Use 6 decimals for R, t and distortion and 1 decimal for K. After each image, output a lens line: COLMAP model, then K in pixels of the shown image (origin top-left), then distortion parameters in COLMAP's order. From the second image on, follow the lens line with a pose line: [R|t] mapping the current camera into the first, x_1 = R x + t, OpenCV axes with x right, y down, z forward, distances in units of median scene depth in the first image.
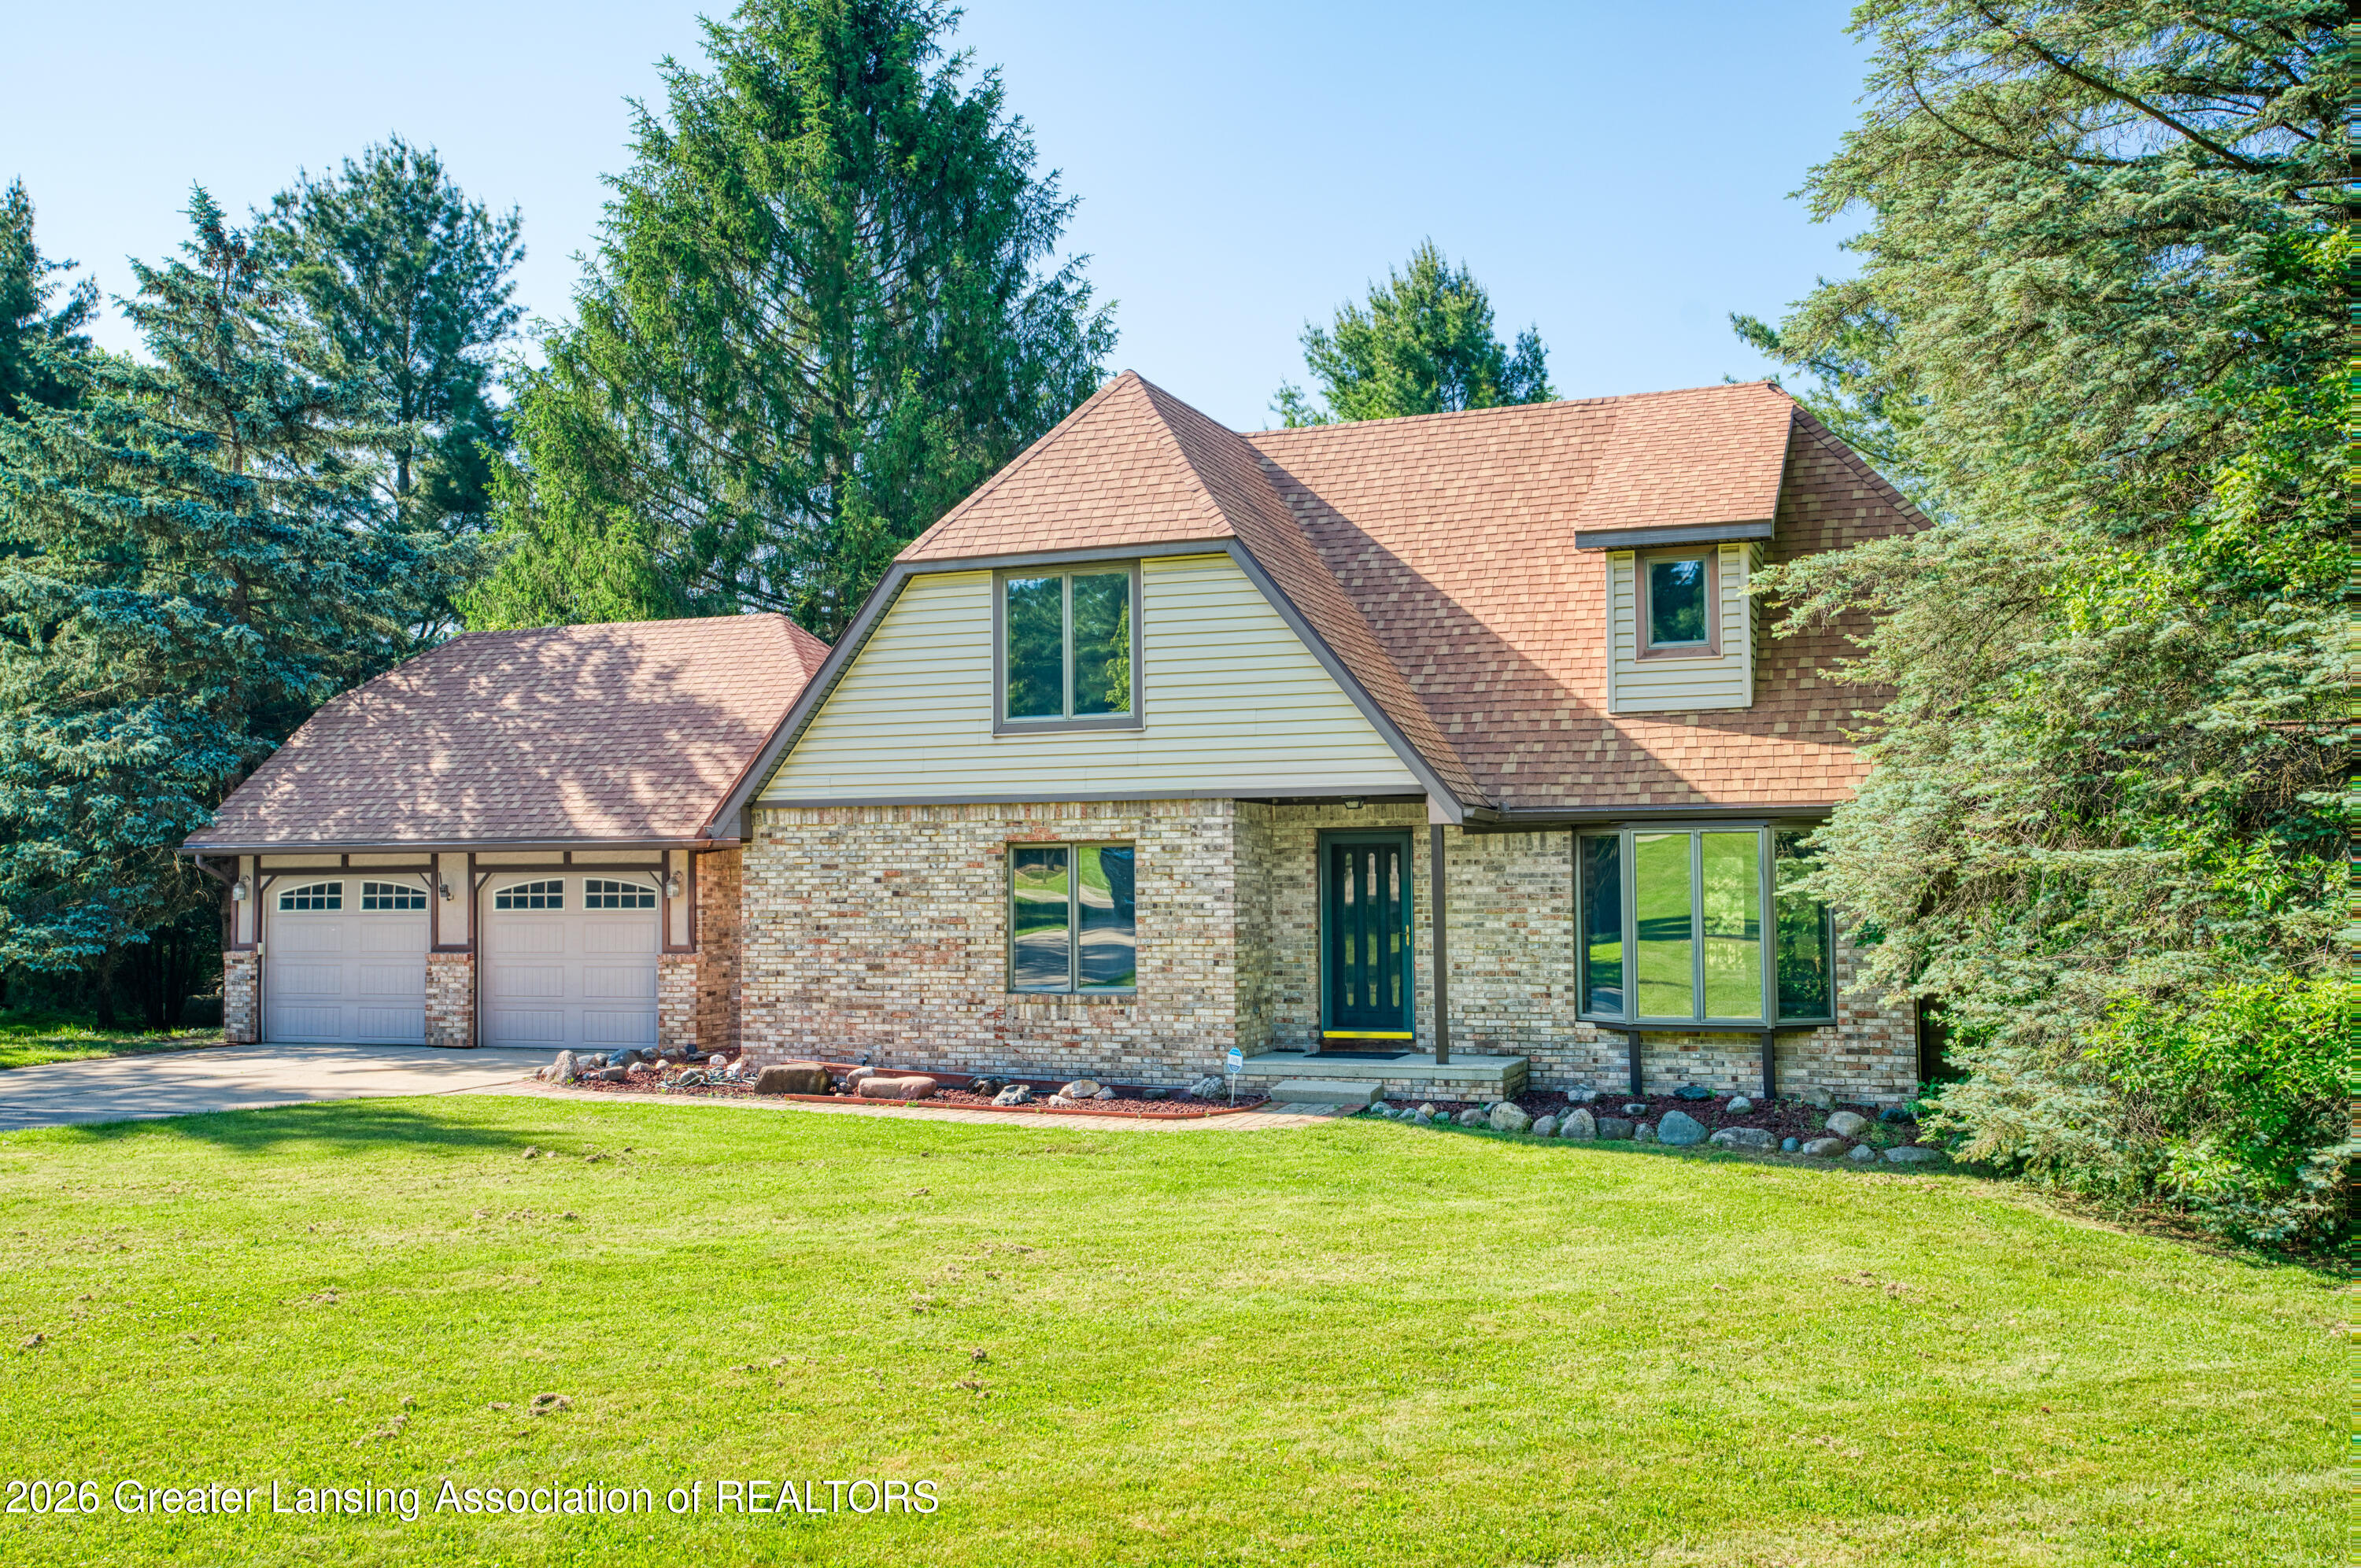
lens RADIAL K [[1955.2, 0, 1180.5], [0, 1955.2, 784.0], [0, 0, 1]] dist [0.001002, 0.002700]
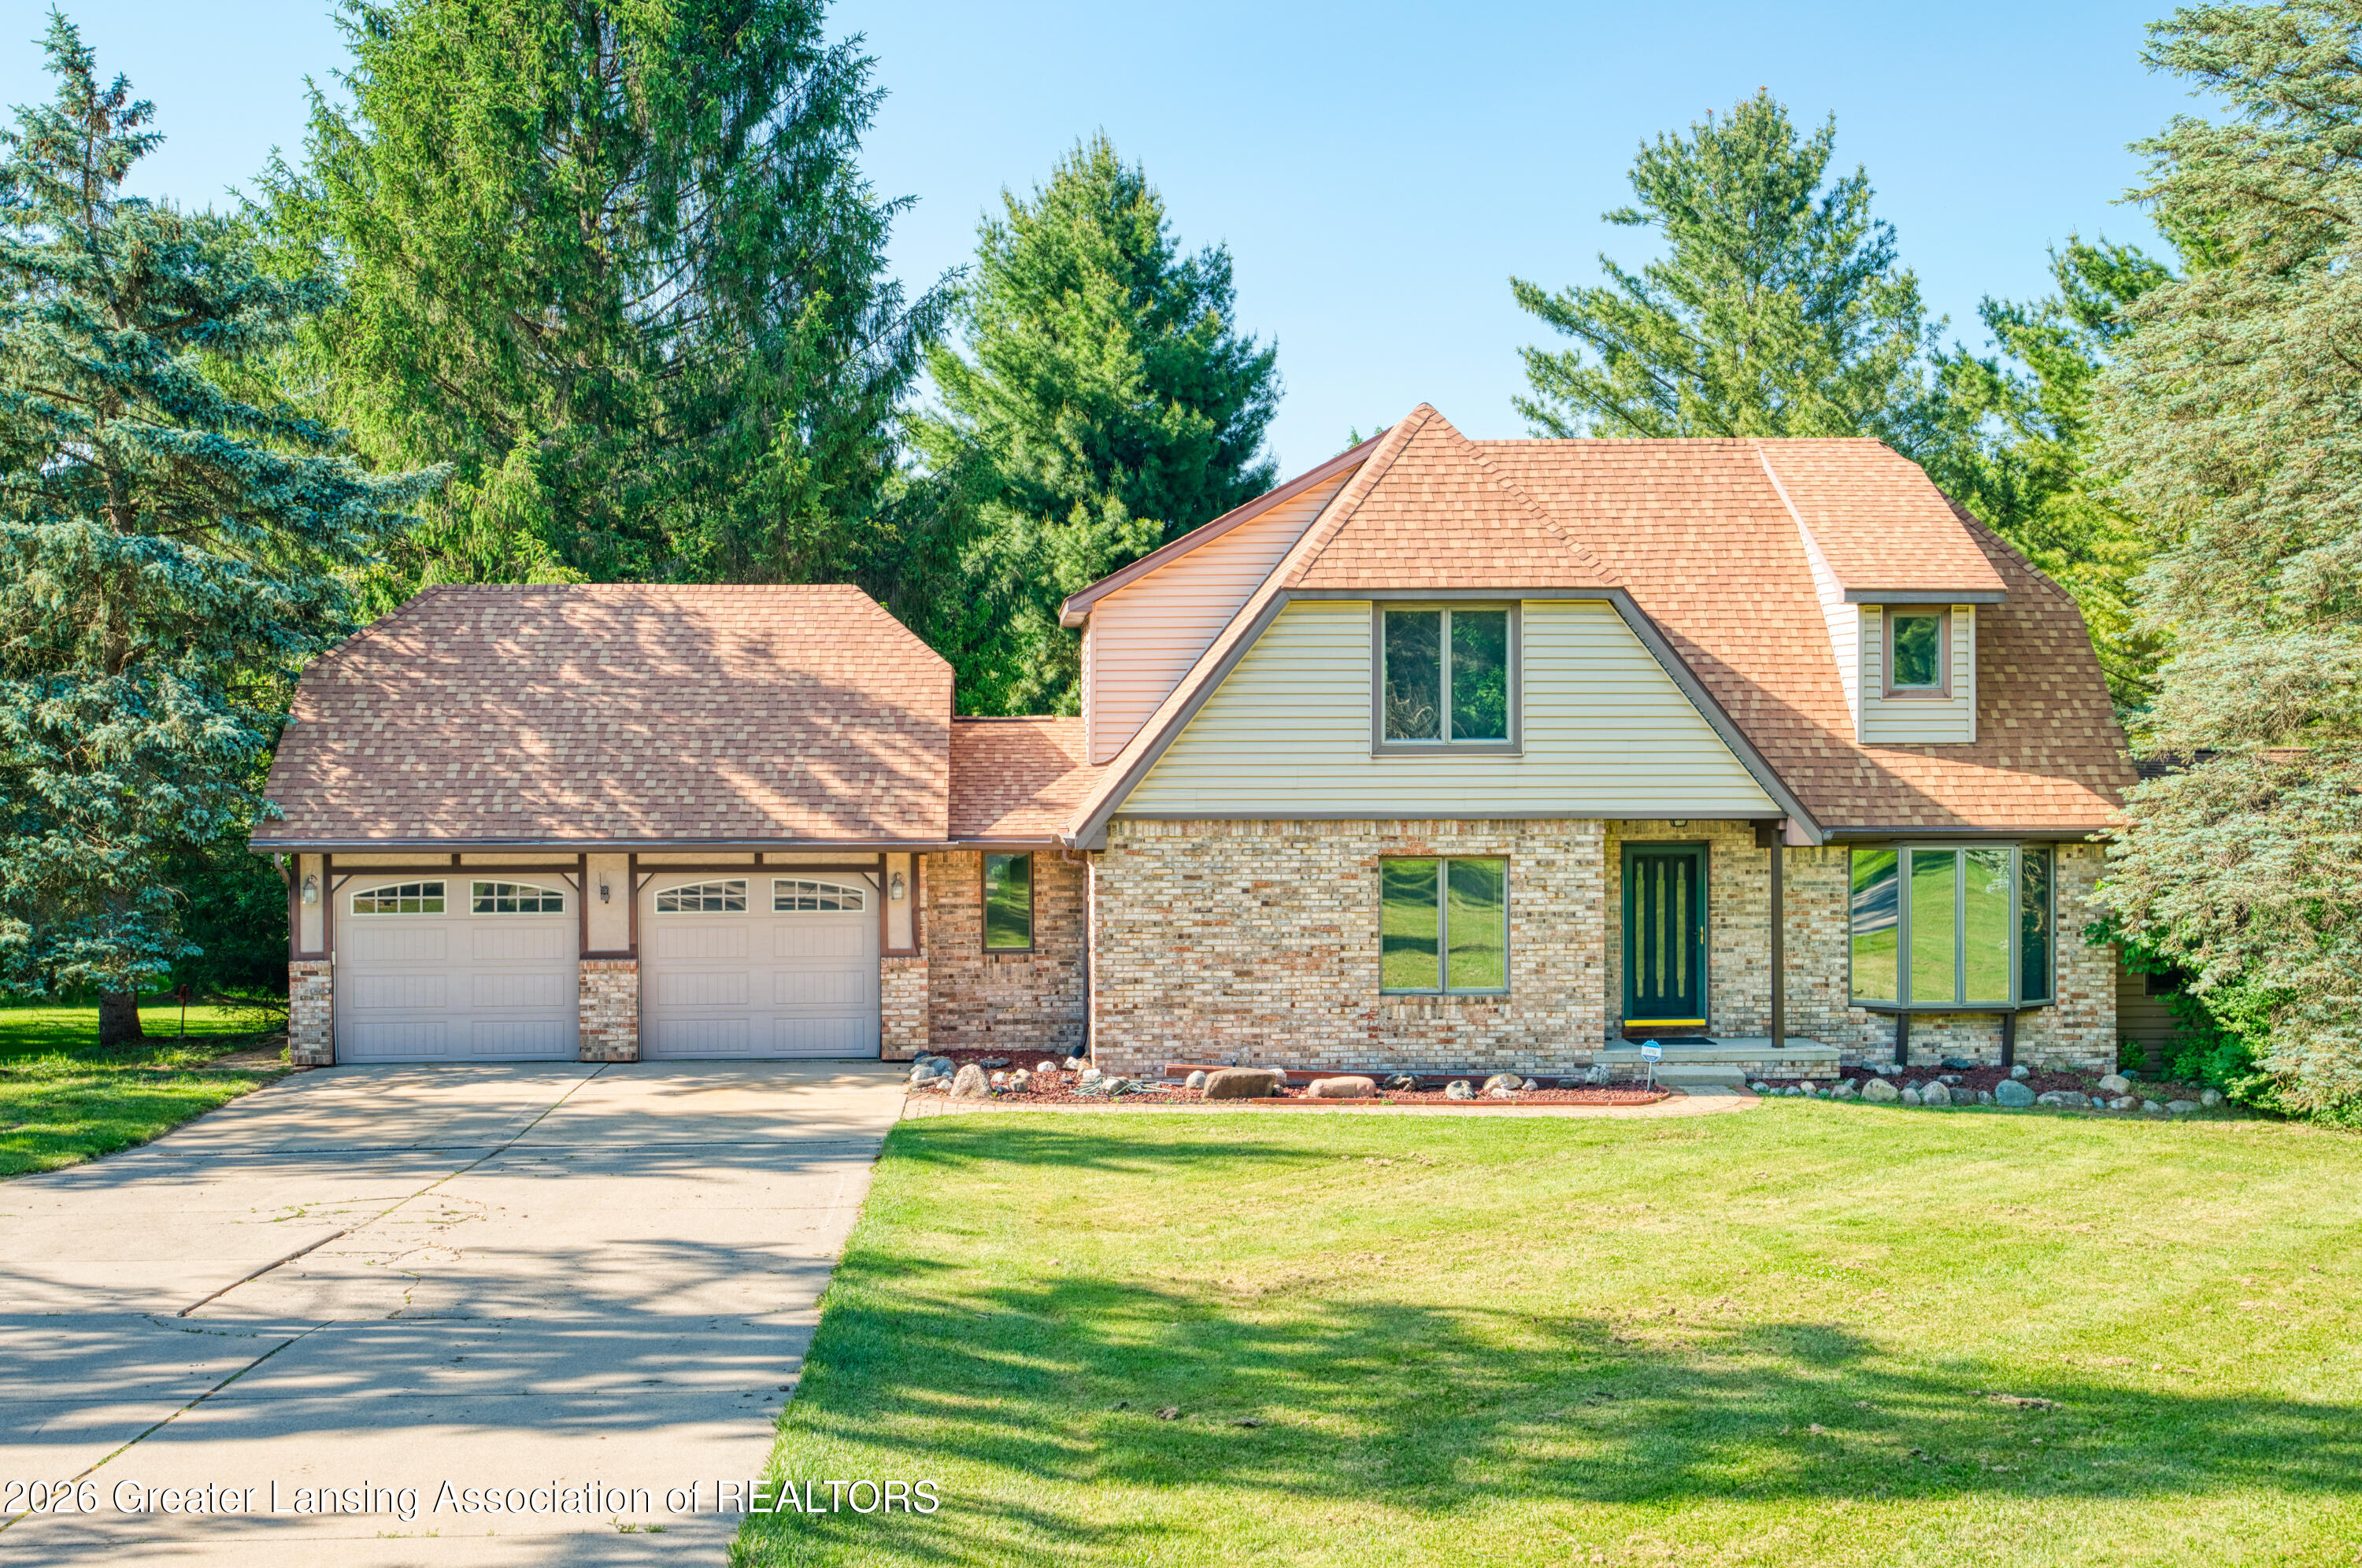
lens RADIAL K [[2406.0, 0, 1181.0], [0, 2406.0, 784.0], [0, 0, 1]] dist [-0.008327, -0.000101]
pose [[0.927375, 0.003928, 0.374113, -0.692190], [-0.021950, 0.998794, 0.043924, -0.065846], [-0.373490, -0.048945, 0.926342, -0.183716]]
